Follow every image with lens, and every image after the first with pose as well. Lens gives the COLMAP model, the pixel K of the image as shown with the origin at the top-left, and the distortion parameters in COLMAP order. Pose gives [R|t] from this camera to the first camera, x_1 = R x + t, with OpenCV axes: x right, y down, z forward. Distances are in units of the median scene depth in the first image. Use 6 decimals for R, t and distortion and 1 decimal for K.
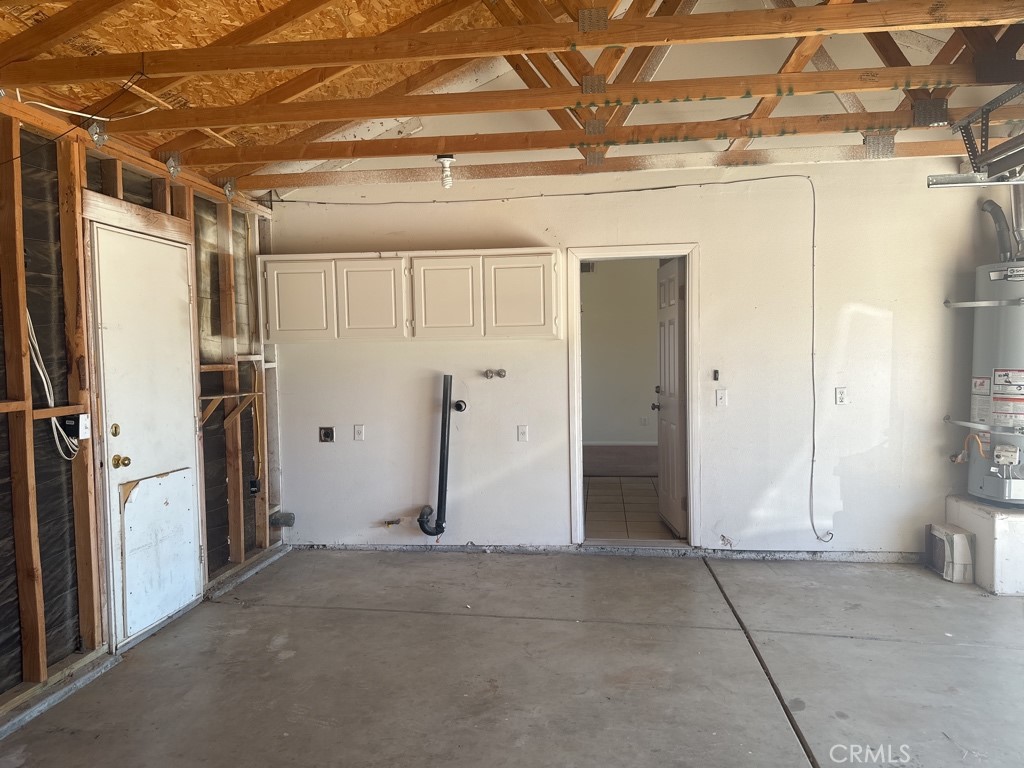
lens RADIAL K [[725.3, 0, 514.6], [0, 725.3, 384.5], [0, 0, 1]] dist [0.070506, -0.062957]
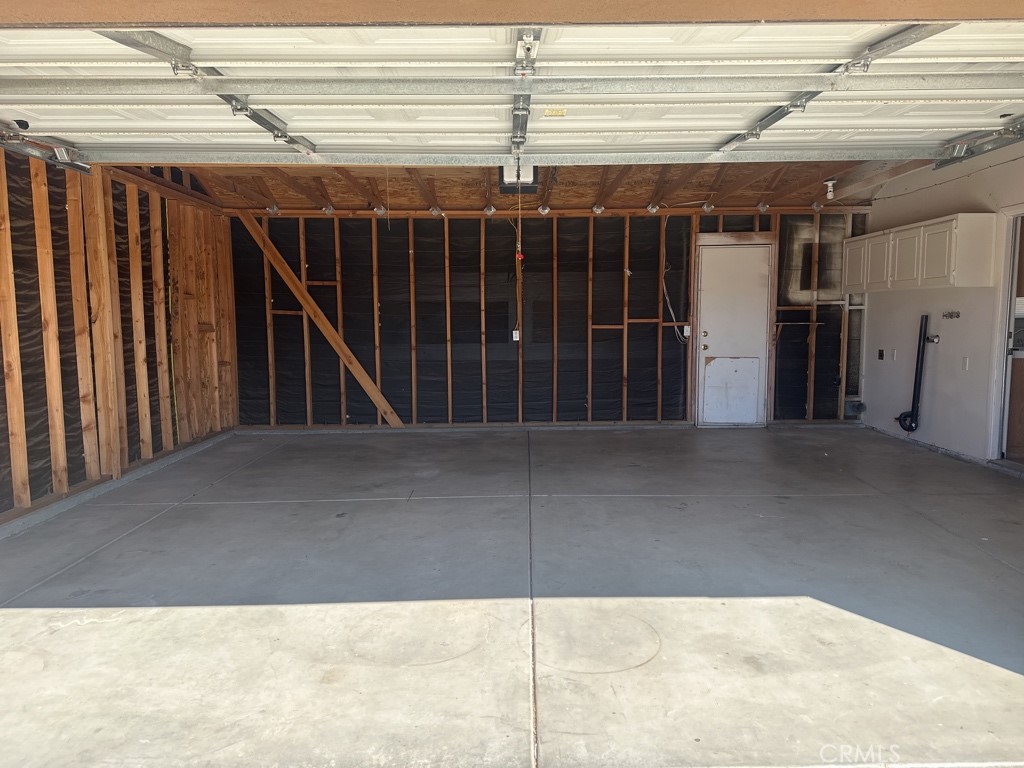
lens RADIAL K [[723.1, 0, 514.9], [0, 723.1, 388.0], [0, 0, 1]] dist [0.064447, -0.064135]
pose [[0.118239, 0.119362, -0.985785, 1.477313], [-0.037861, 0.992569, 0.115643, -0.010489], [0.992263, 0.023649, 0.121879, 0.103240]]
